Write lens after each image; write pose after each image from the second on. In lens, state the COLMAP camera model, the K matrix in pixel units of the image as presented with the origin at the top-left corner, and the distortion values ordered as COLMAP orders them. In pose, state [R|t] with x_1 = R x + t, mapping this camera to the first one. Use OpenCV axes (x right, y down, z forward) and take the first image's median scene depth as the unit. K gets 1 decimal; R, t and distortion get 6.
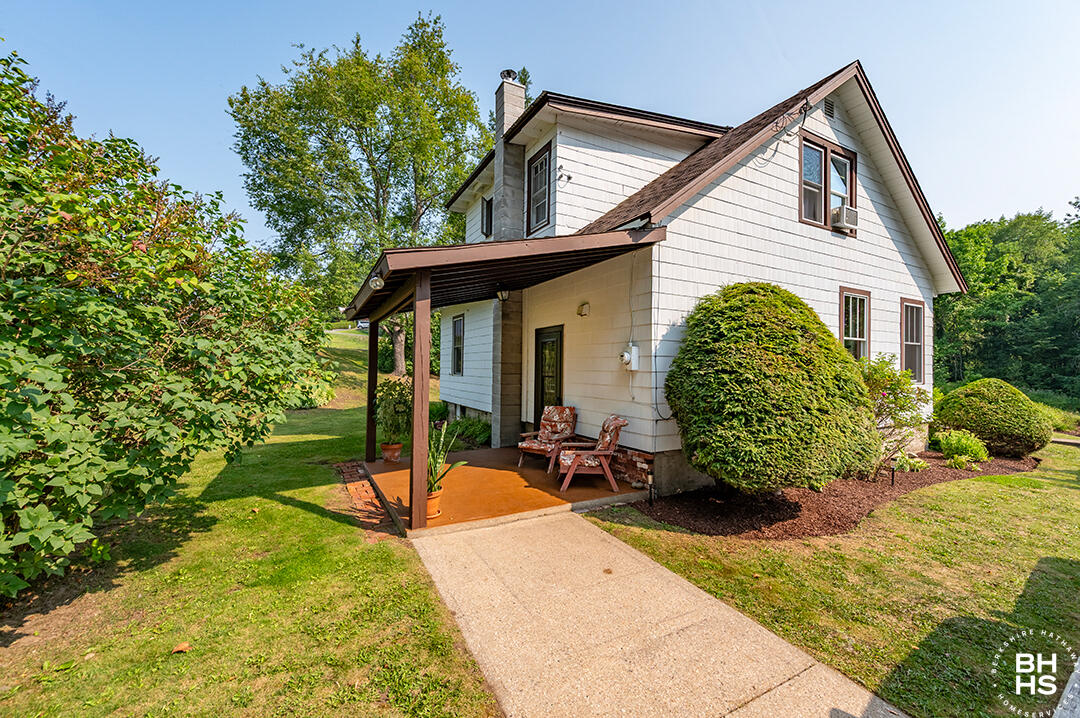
lens RADIAL K [[428.7, 0, 552.0], [0, 428.7, 358.1], [0, 0, 1]] dist [-0.001198, -0.000236]
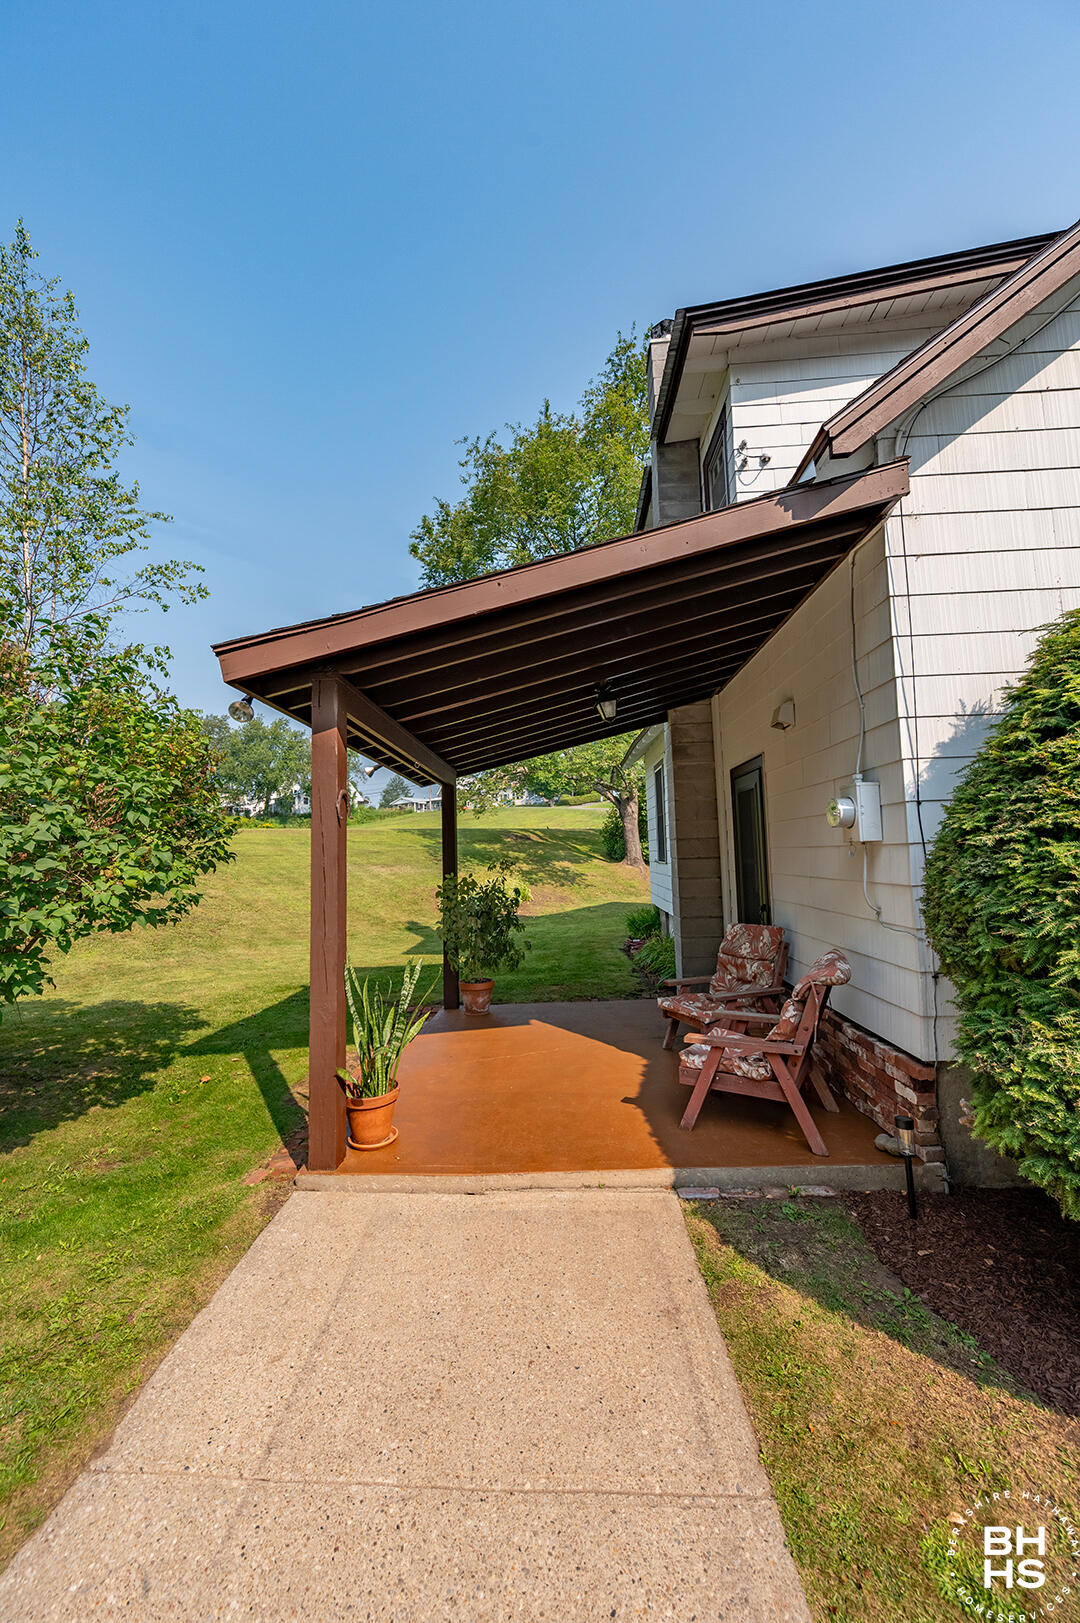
lens RADIAL K [[644.2, 0, 535.7], [0, 644.2, 802.7], [0, 0, 1]] dist [-0.001198, -0.000236]
pose [[0.846967, -0.080045, -0.525585, 0.264956], [0.052876, 0.996382, -0.066538, 0.016915], [0.529009, 0.028565, 0.848135, 0.353628]]
